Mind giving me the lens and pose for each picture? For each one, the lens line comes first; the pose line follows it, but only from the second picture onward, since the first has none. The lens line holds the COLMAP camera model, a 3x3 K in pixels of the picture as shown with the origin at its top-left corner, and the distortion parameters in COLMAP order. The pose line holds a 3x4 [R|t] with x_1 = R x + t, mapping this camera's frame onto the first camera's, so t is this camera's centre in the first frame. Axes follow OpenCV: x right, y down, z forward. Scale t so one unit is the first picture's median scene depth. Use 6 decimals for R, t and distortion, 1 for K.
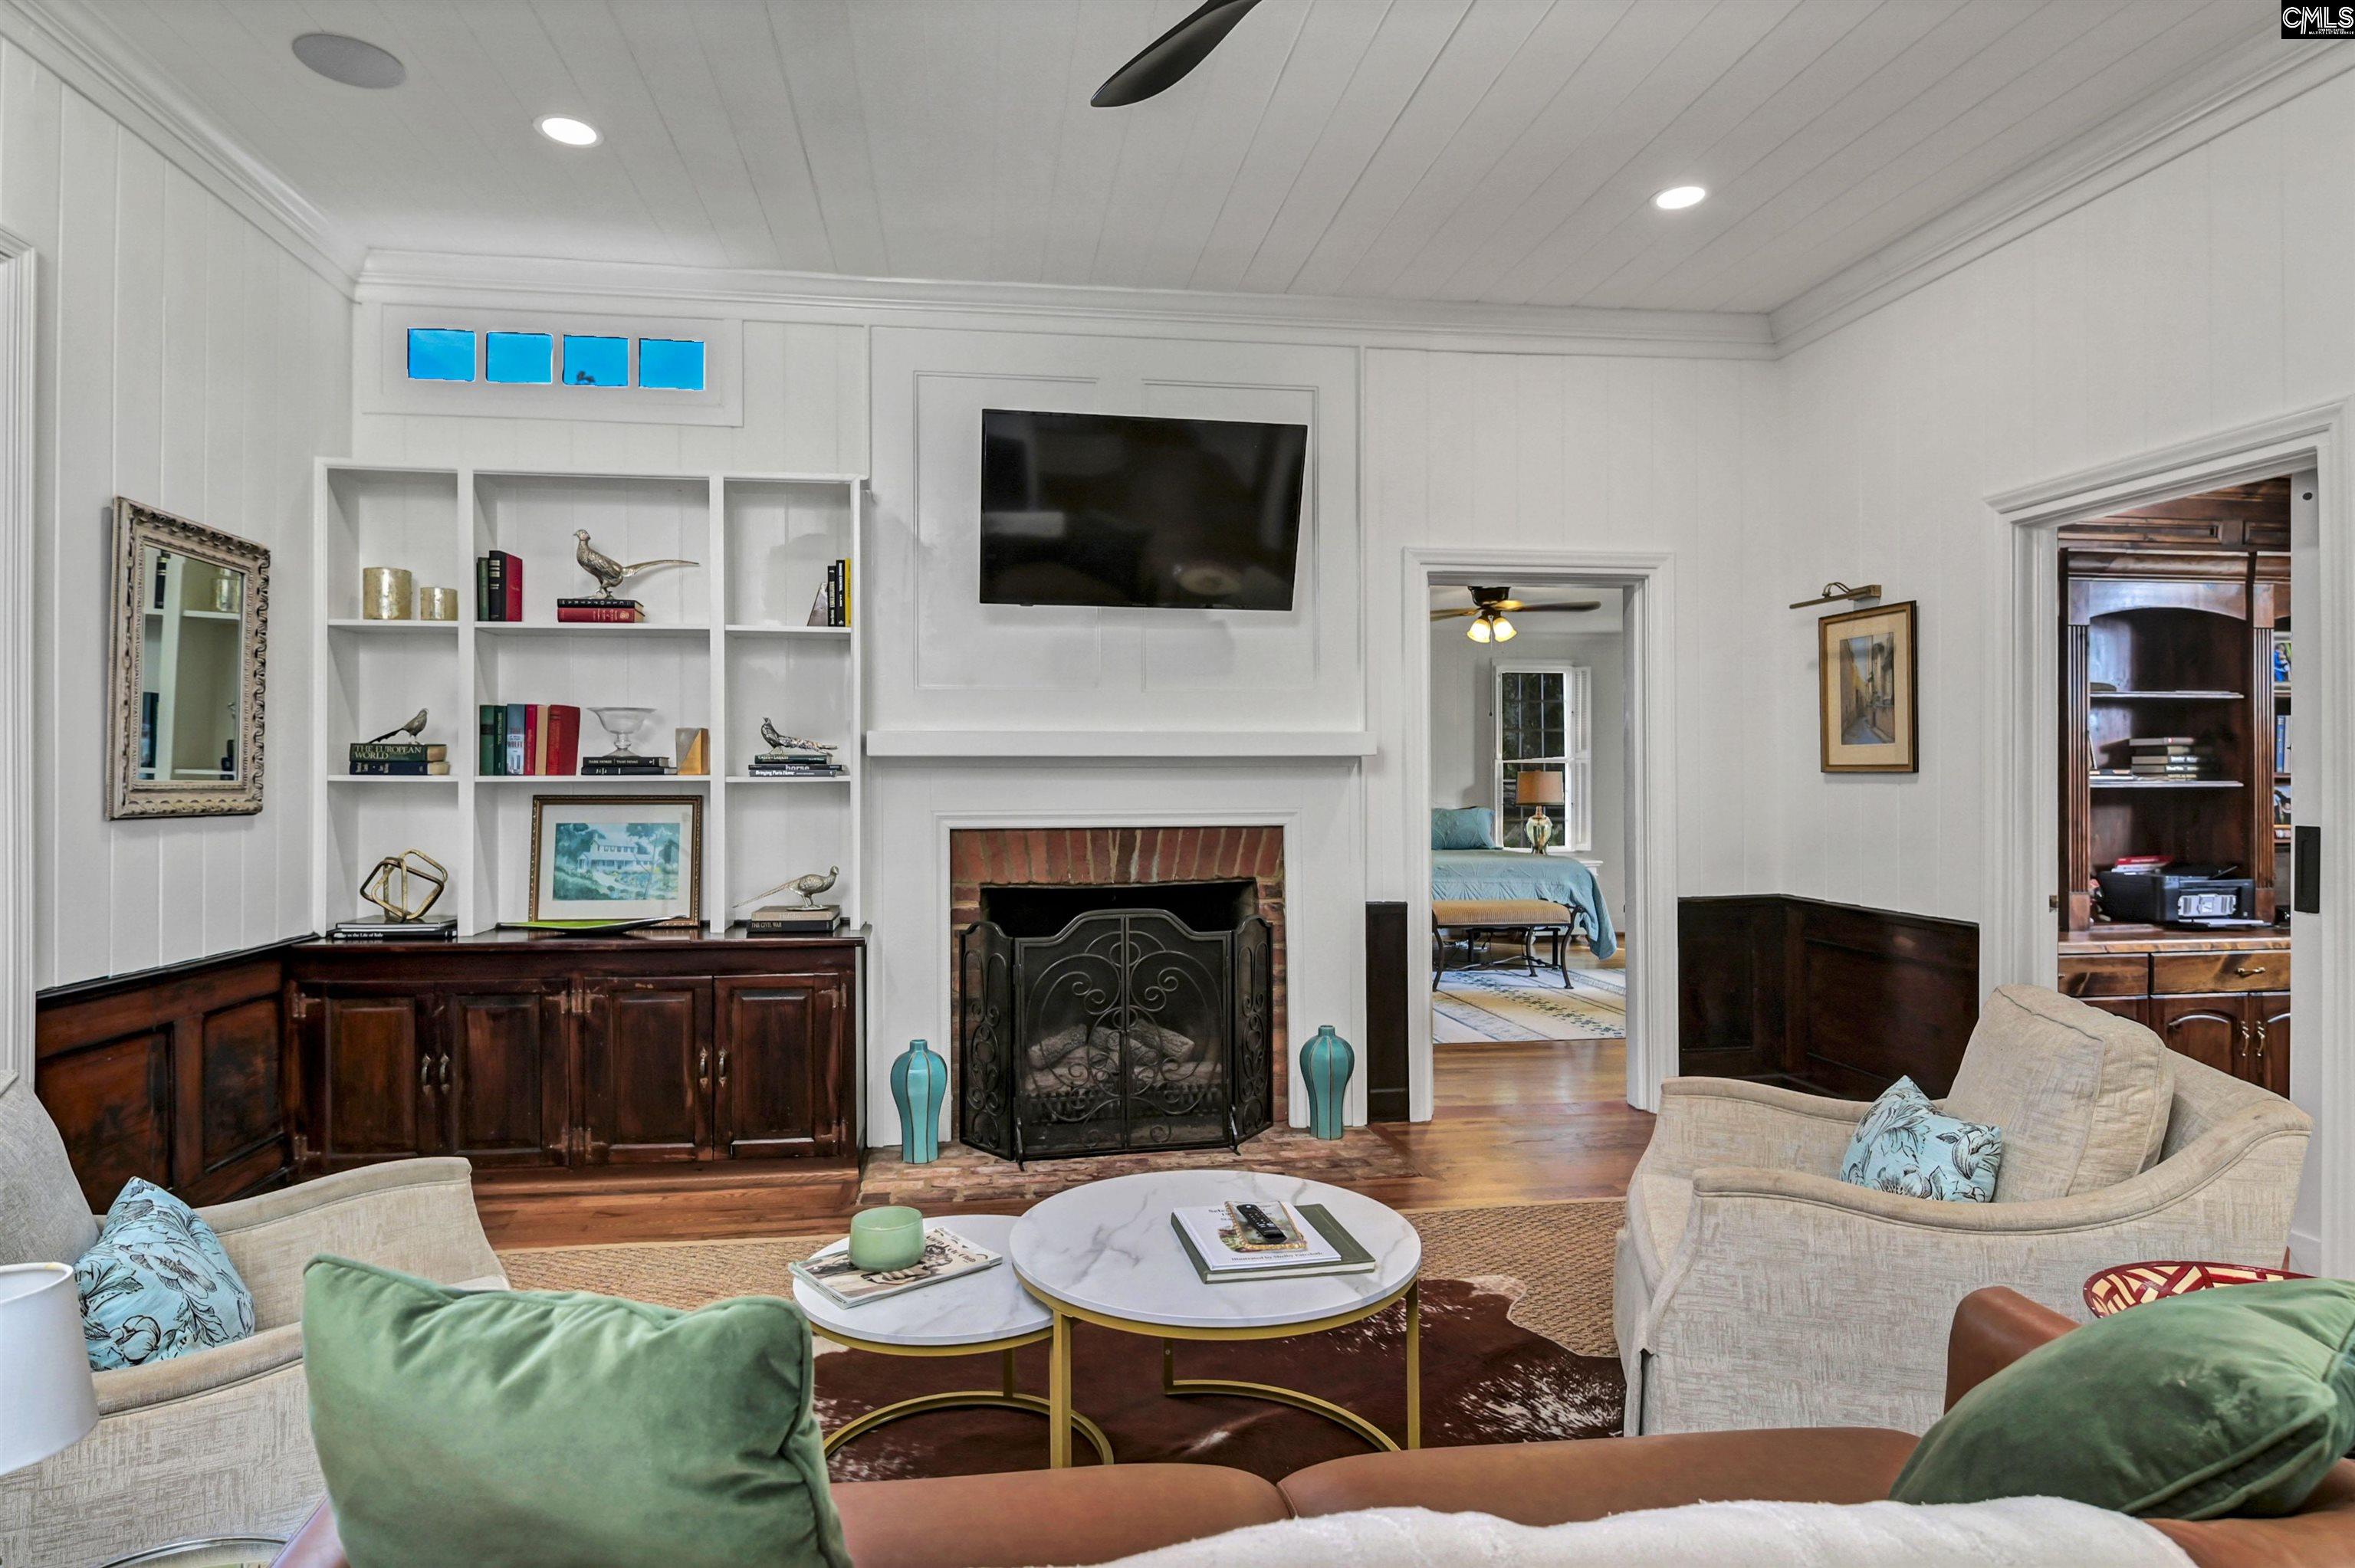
lens RADIAL K [[1233.1, 0, 1168.6], [0, 1233.1, 784.4], [0, 0, 1]] dist [0.002364, -0.005356]
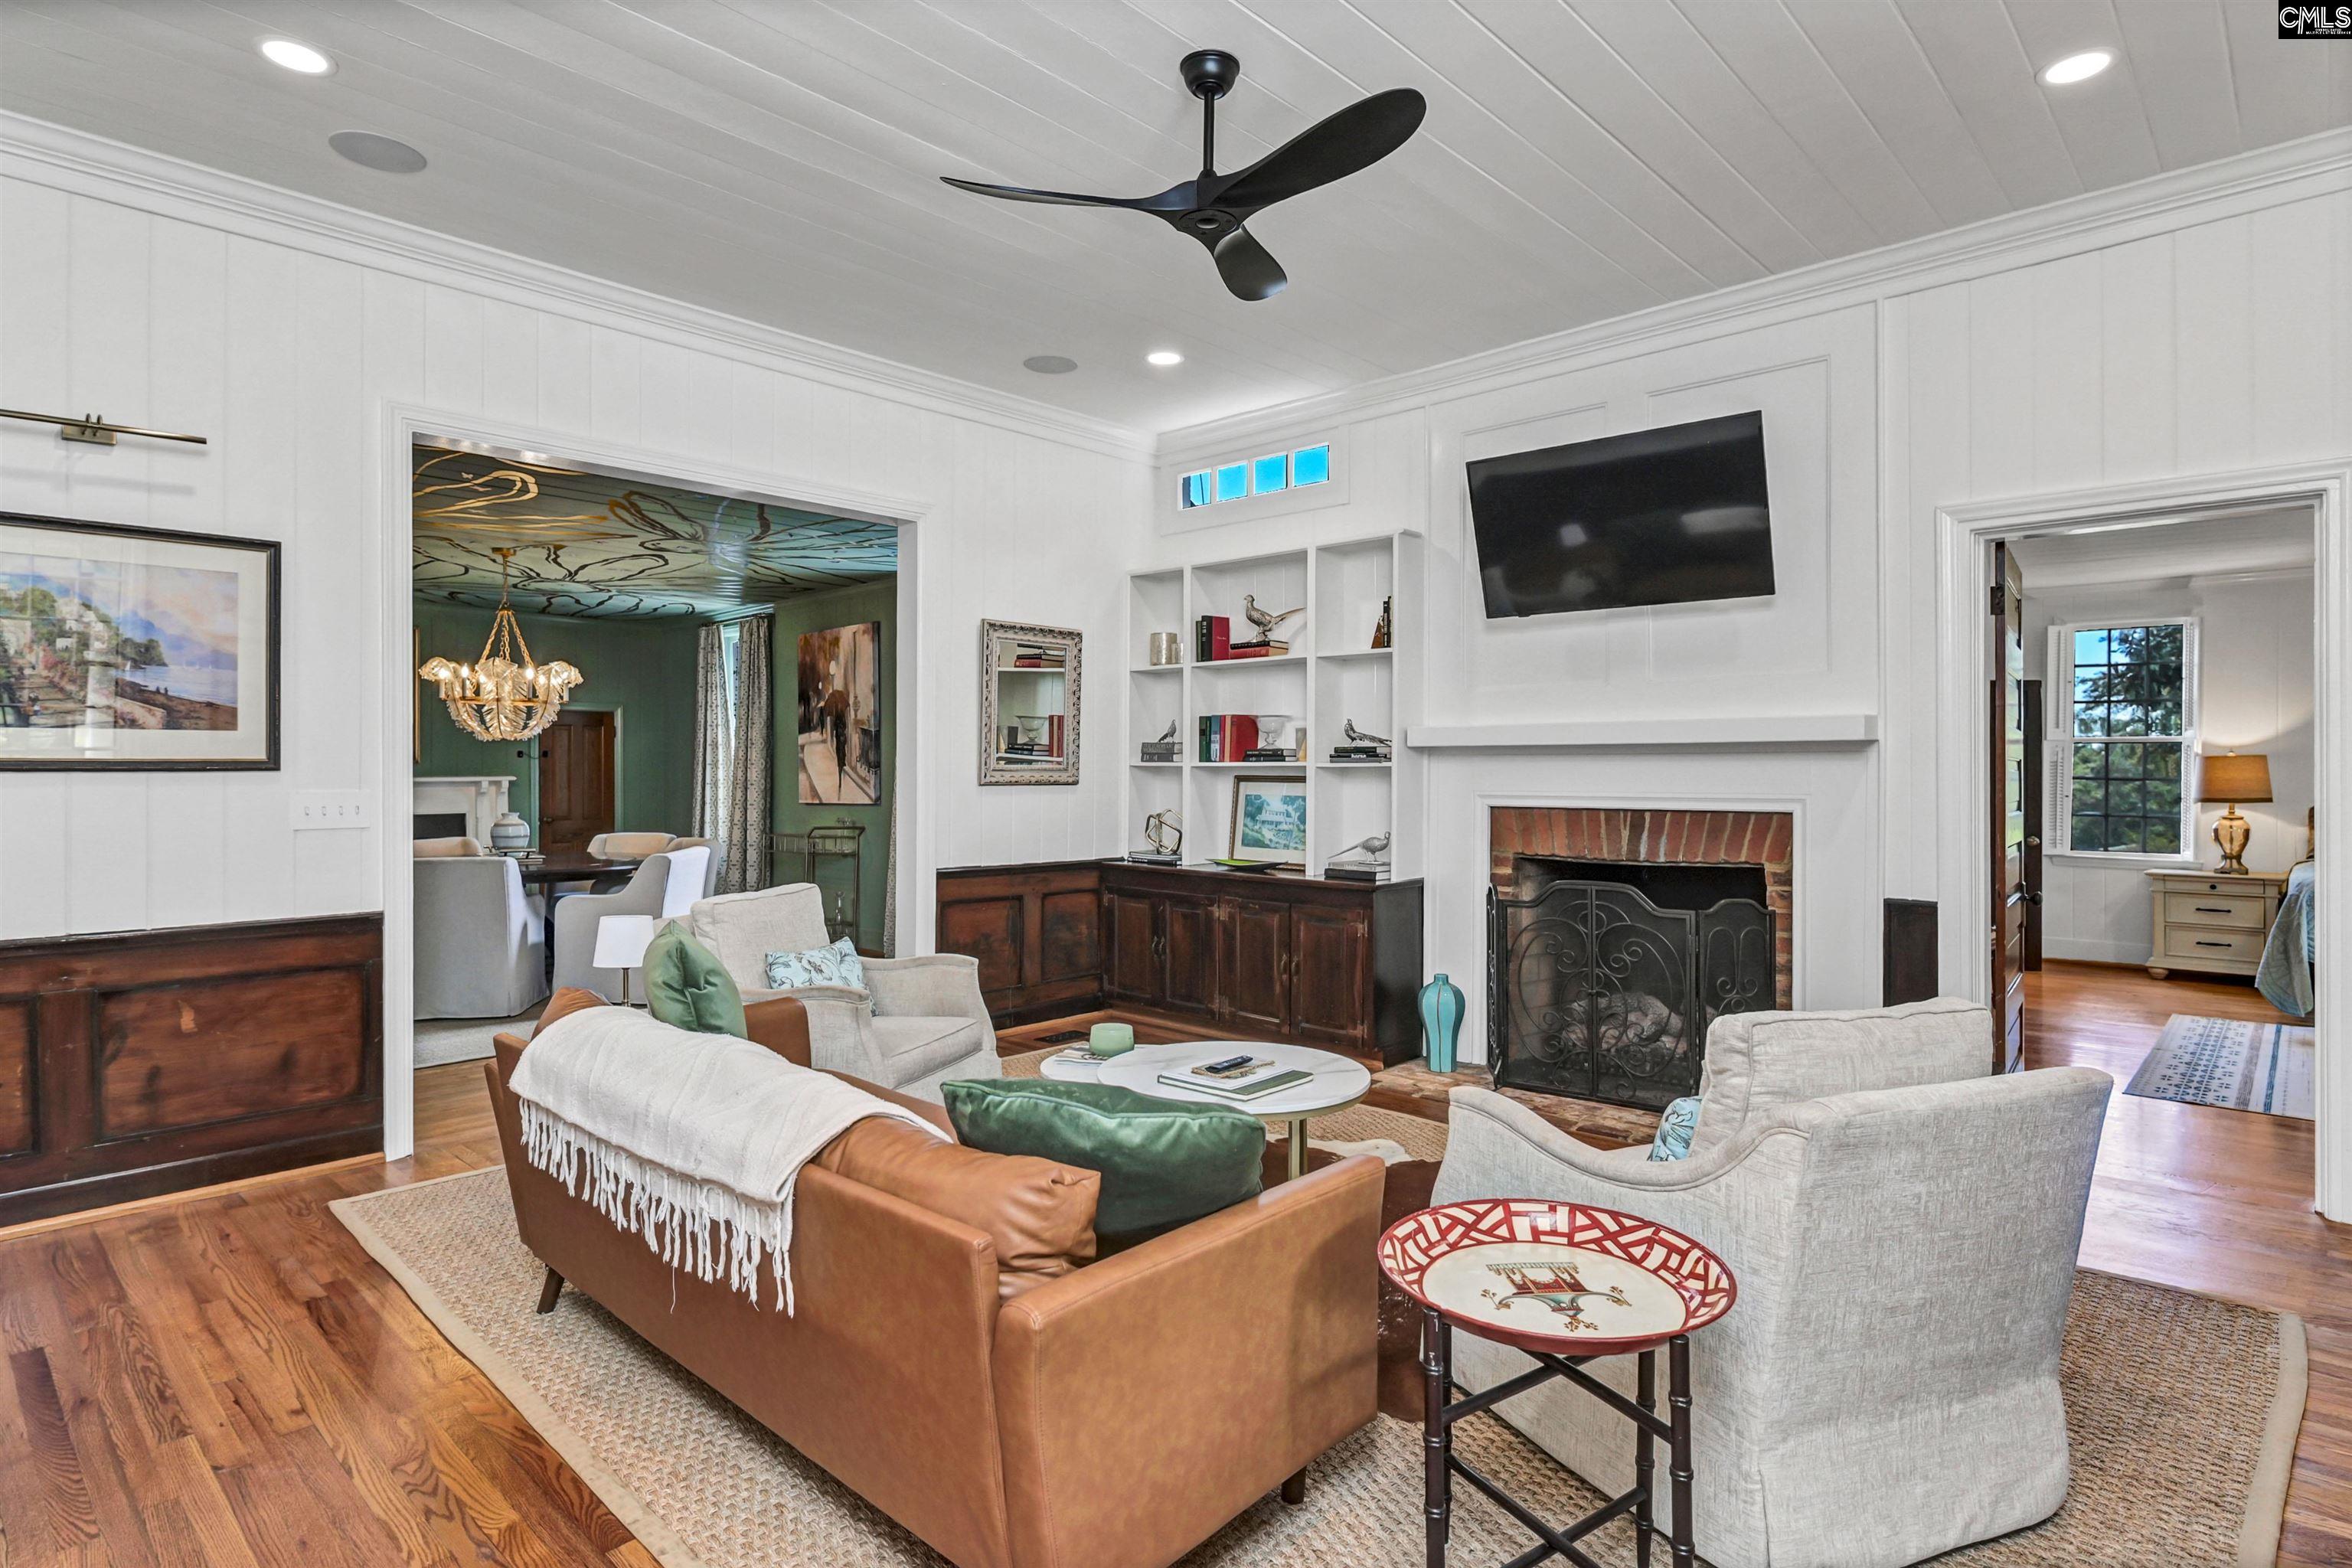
lens RADIAL K [[1231.7, 0, 1182.8], [0, 1231.7, 767.1], [0, 0, 1]] dist [0.002364, -0.005356]
pose [[0.635039, 0.002182, -0.772477, 0.603679], [-0.004319, 0.999990, -0.000725, 0.000248], [0.772468, 0.003796, 0.635043, 0.007968]]
